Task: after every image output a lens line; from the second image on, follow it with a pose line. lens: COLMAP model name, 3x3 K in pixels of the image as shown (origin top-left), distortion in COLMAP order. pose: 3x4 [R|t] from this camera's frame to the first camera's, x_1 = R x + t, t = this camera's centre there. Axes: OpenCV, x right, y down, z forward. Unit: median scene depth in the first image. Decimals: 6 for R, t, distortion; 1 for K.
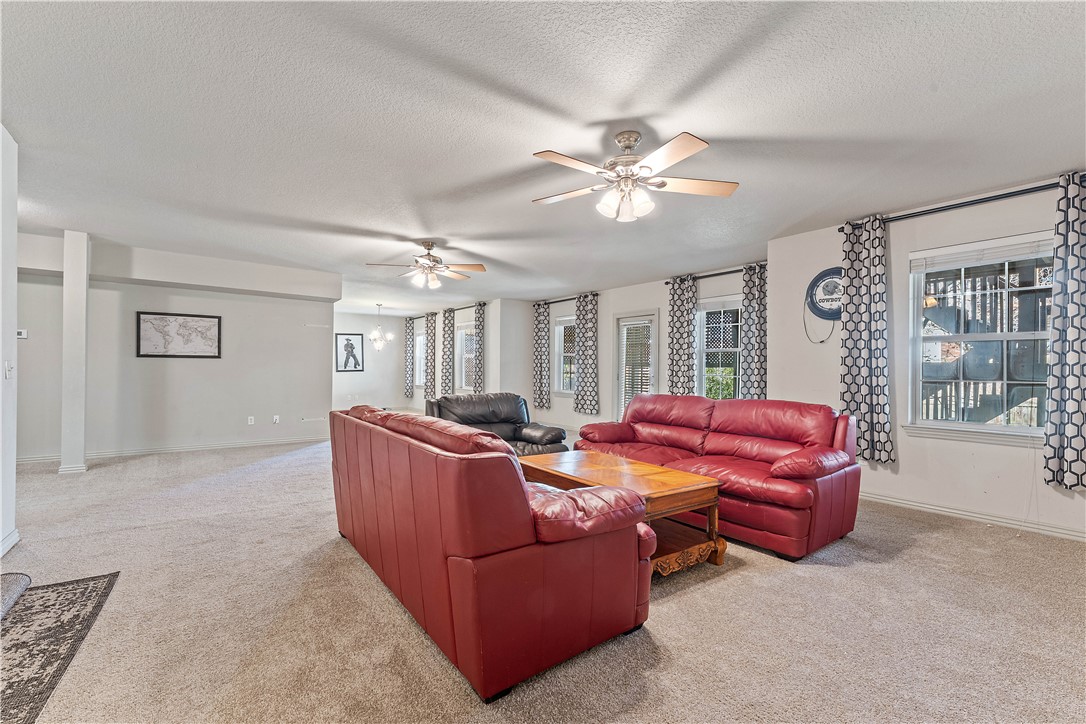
lens RADIAL K [[458.3, 0, 546.8], [0, 458.3, 368.2], [0, 0, 1]] dist [-0.002370, -0.000702]
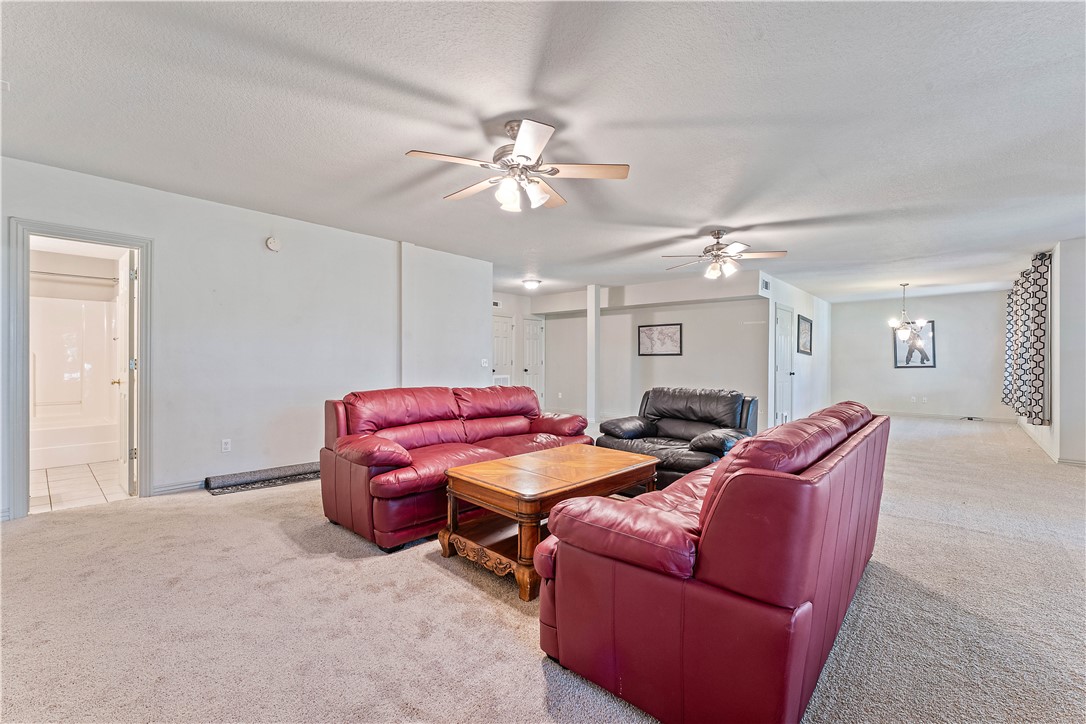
lens RADIAL K [[458.3, 0, 545.9], [0, 458.3, 361.4], [0, 0, 1]] dist [-0.002370, -0.000702]
pose [[0.178574, -0.008485, -0.983890, 0.546738], [-0.001318, 0.999960, -0.008863, 0.008108], [0.983926, 0.002880, 0.178555, 0.413266]]
